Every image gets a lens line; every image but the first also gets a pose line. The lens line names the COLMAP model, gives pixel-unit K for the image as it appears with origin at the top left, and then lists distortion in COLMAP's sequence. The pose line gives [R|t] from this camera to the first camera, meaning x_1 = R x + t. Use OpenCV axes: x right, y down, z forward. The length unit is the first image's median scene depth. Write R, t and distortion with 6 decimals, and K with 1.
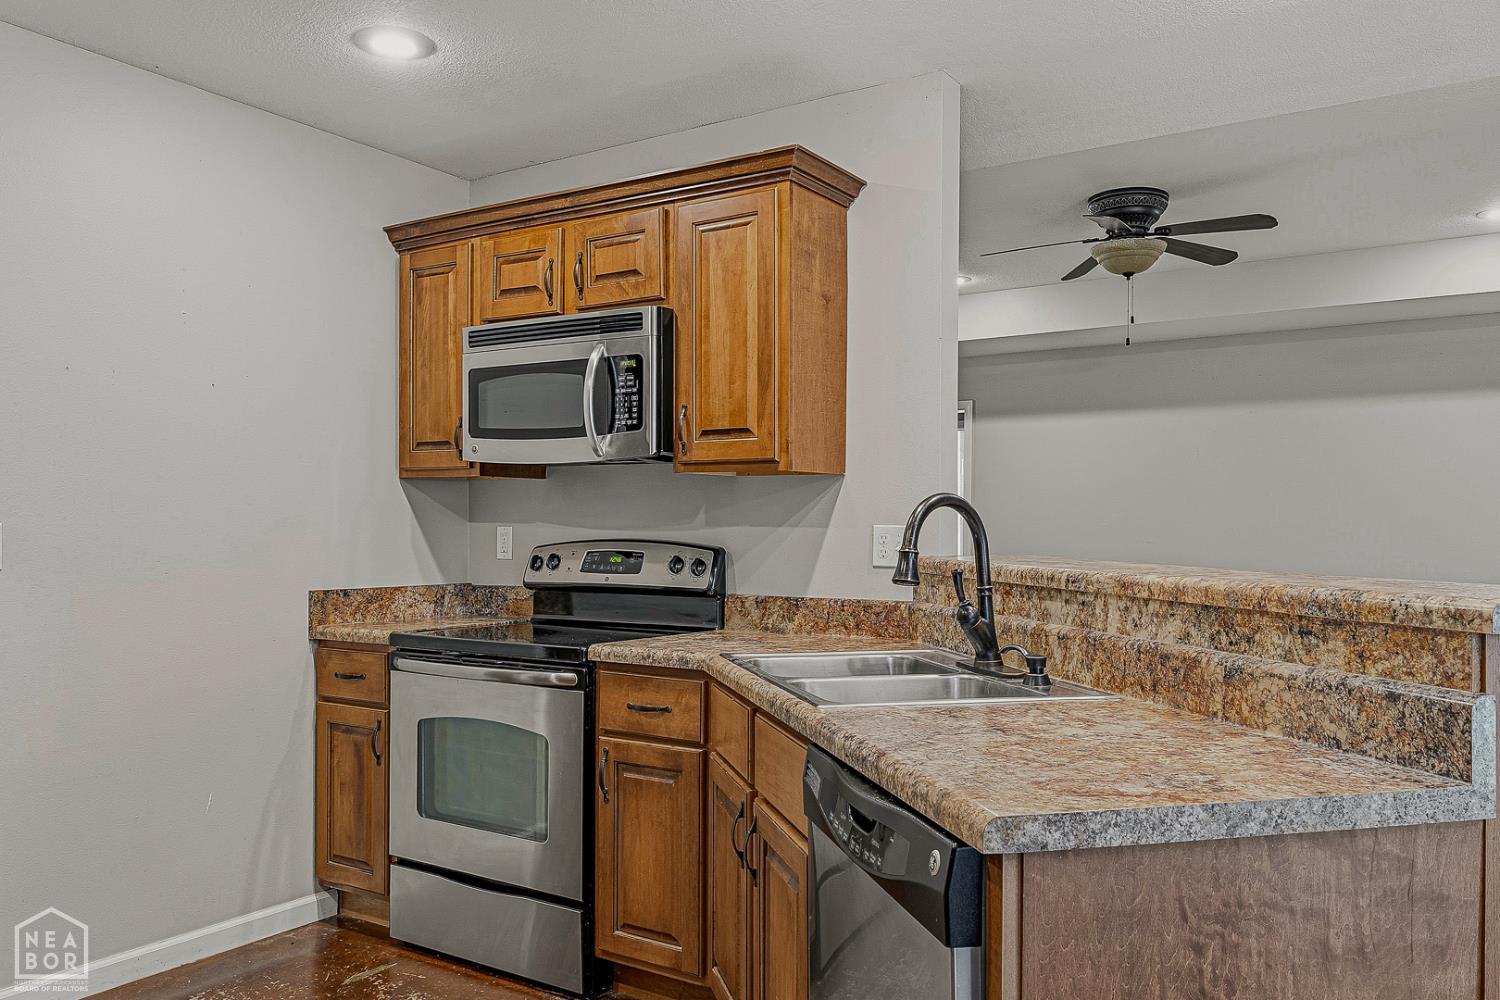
lens RADIAL K [[1156.4, 0, 749.2], [0, 1156.4, 508.7], [0, 0, 1]] dist [-0.008656, -0.003062]
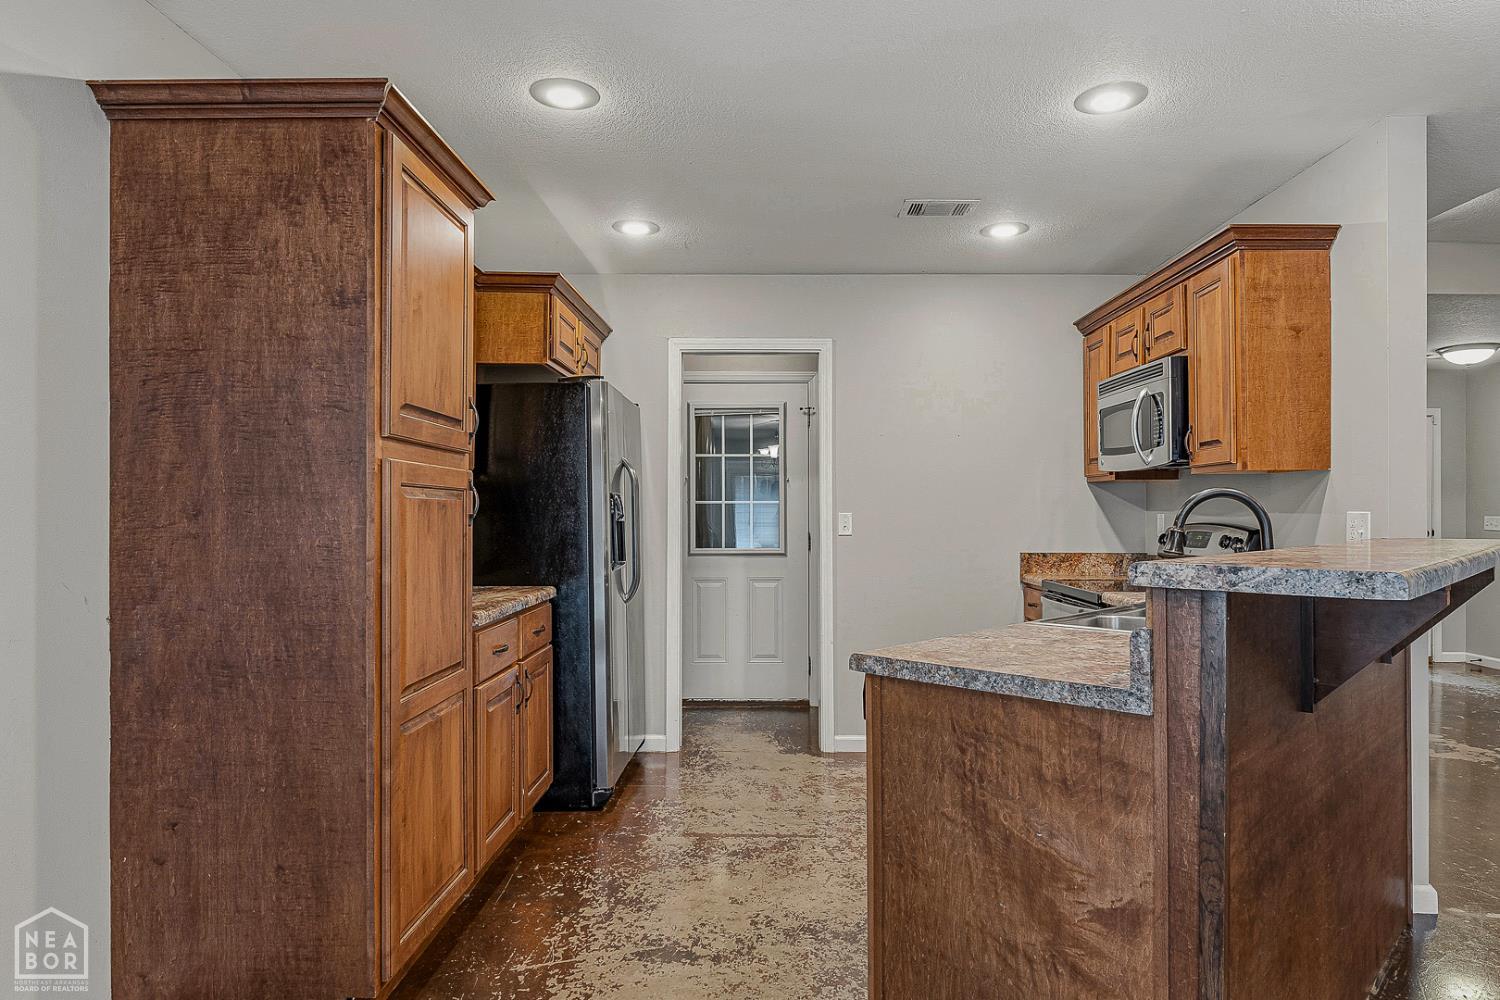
lens RADIAL K [[862.1, 0, 751.8], [0, 862.1, 505.3], [0, 0, 1]] dist [-0.030693, -0.001141]
pose [[0.537432, -0.012176, -0.843219, 1.283177], [0.015374, 0.999871, -0.004639, 0.006700], [0.843167, -0.010470, 0.537550, 0.021110]]
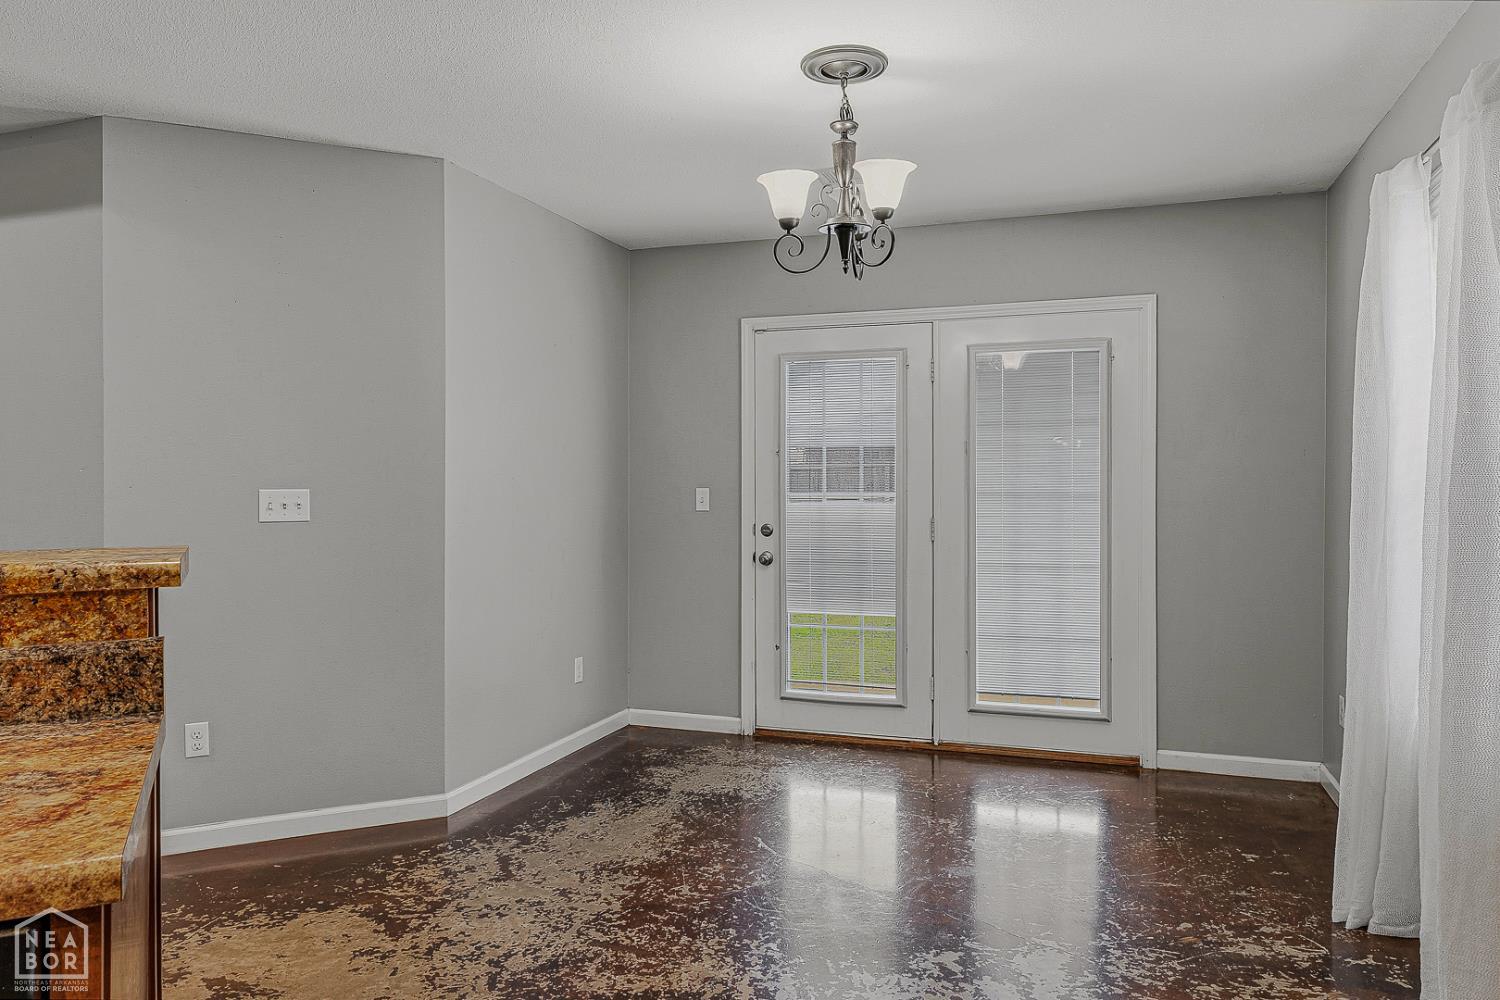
lens RADIAL K [[1029.7, 0, 719.6], [0, 1029.7, 486.0], [0, 0, 1]] dist [-0.006264, -0.002918]
pose [[-0.238636, -0.005213, 0.971095, -0.521001], [-0.014270, 0.999896, 0.001861, -0.009323], [-0.971004, -0.013414, -0.238686, 0.635934]]
